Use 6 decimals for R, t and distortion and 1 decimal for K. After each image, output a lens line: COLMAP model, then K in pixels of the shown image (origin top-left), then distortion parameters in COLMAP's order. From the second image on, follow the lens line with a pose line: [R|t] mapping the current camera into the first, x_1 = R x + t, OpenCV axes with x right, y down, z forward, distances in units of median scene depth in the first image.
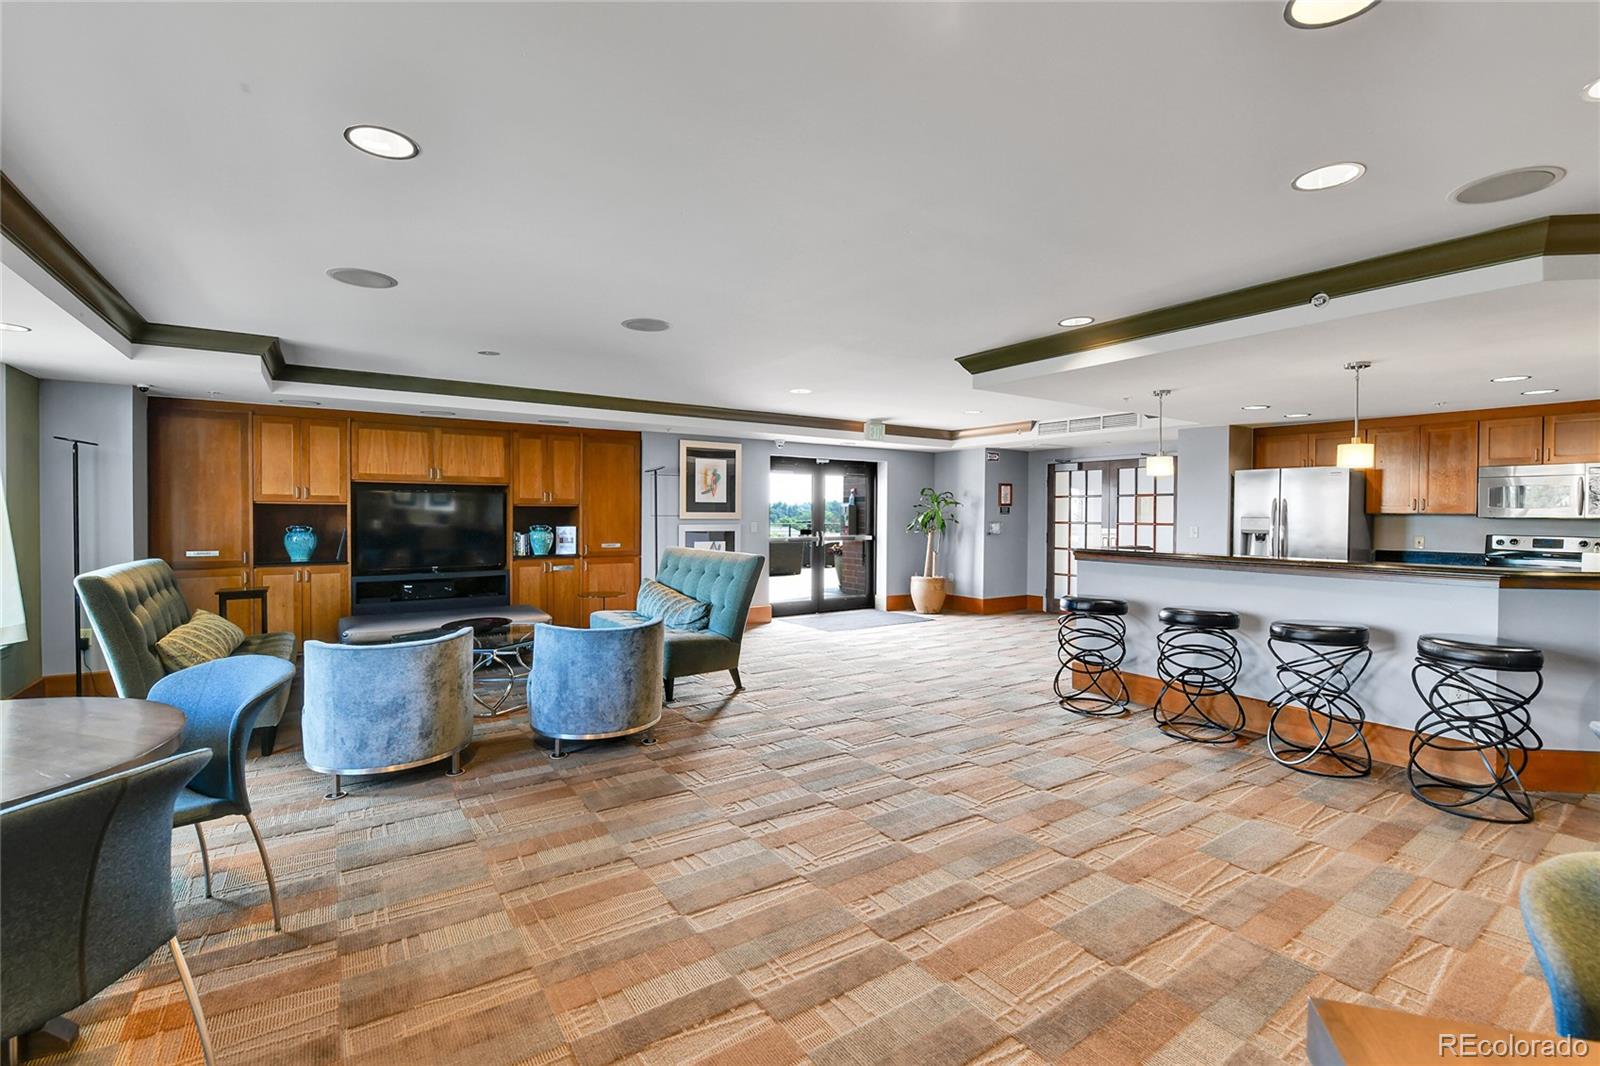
lens RADIAL K [[694.3, 0, 804.6], [0, 694.3, 522.7], [0, 0, 1]] dist [-0.013210, -0.003922]
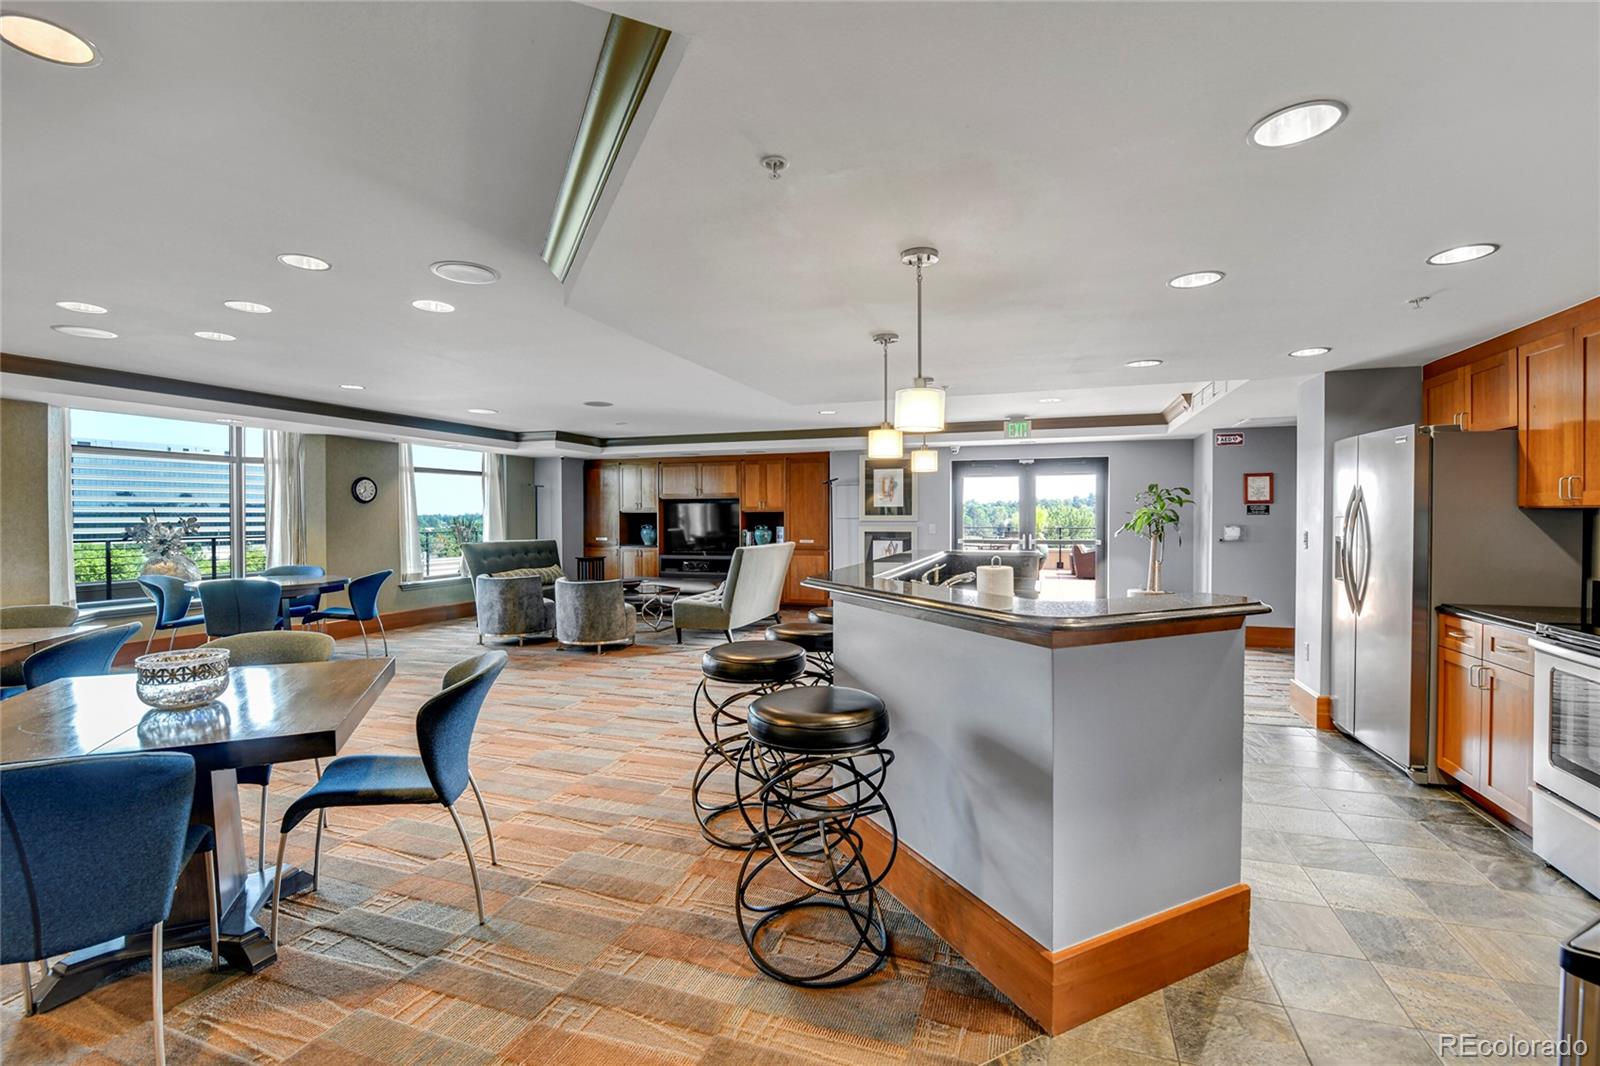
lens RADIAL K [[694.3, 0, 800.5], [0, 694.3, 528.6], [0, 0, 1]] dist [-0.013210, -0.003922]
pose [[0.586834, 0.007275, -0.809674, 1.098619], [-0.007271, 0.999967, 0.003715, 0.005766], [0.809674, 0.003707, 0.586868, 0.321269]]
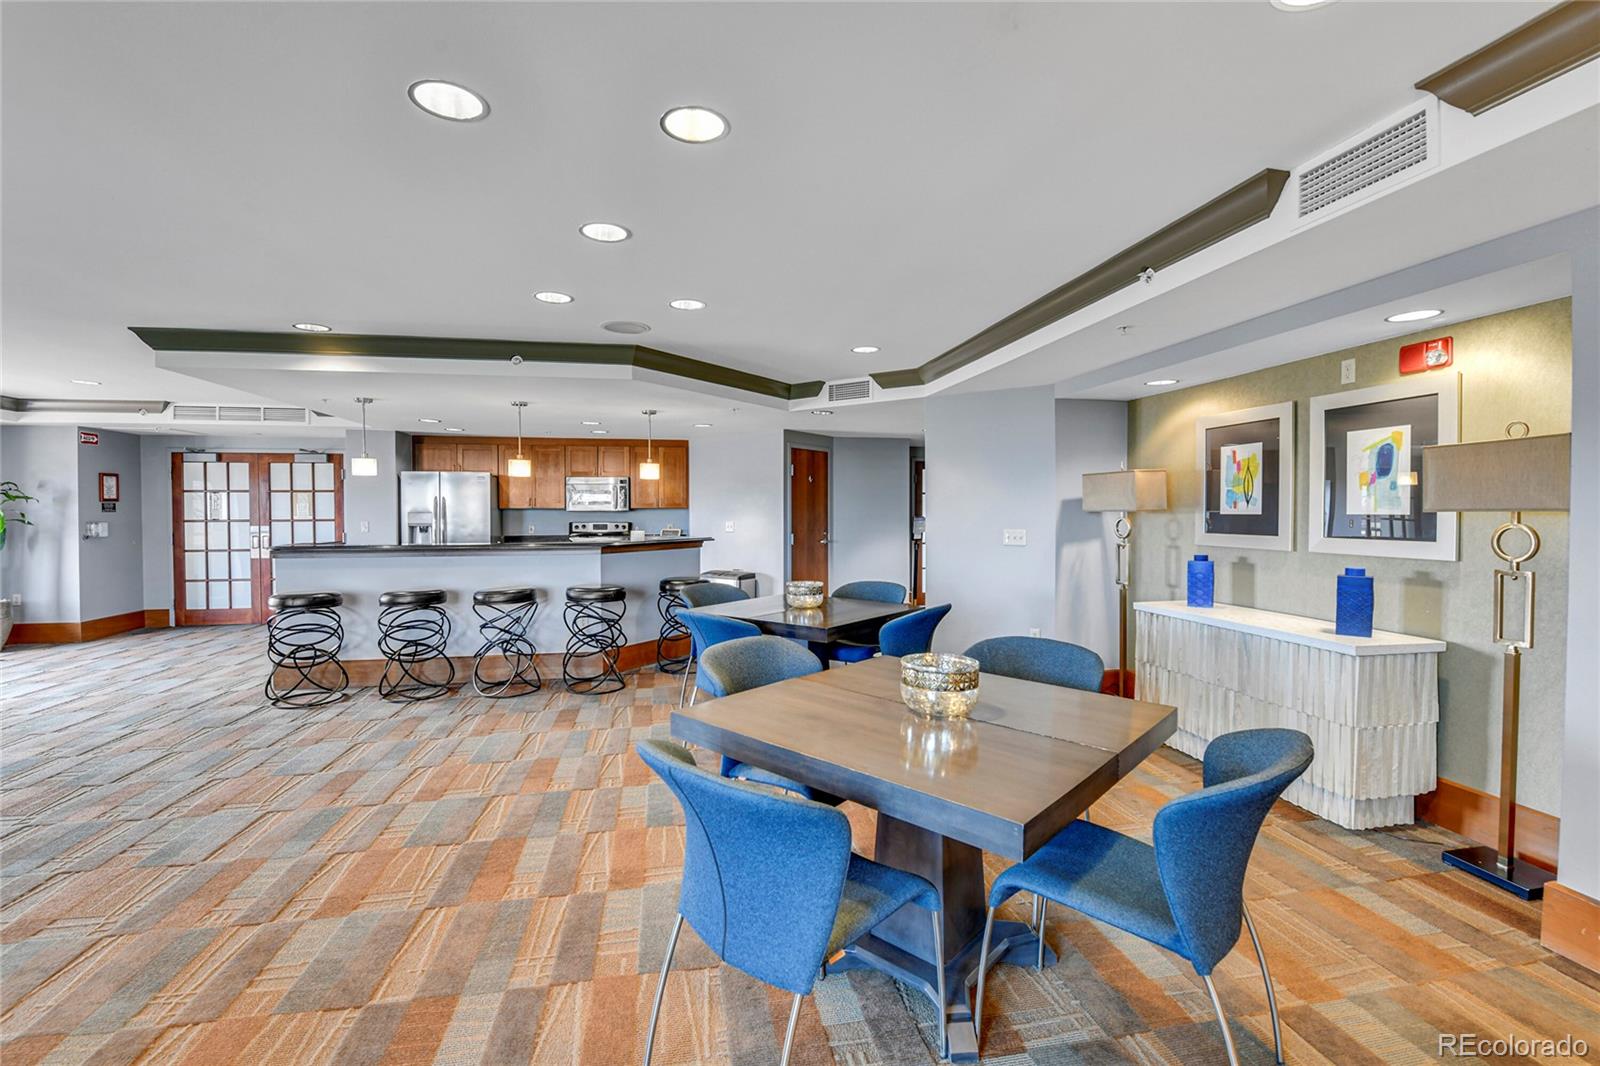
lens RADIAL K [[694.3, 0, 803.0], [0, 694.3, 526.4], [0, 0, 1]] dist [-0.013210, -0.003922]
pose [[0.390201, -0.029983, 0.920241, -0.222652], [0.017449, 0.999531, 0.025168, -0.003053], [-0.920564, 0.006237, 0.390541, -0.068481]]
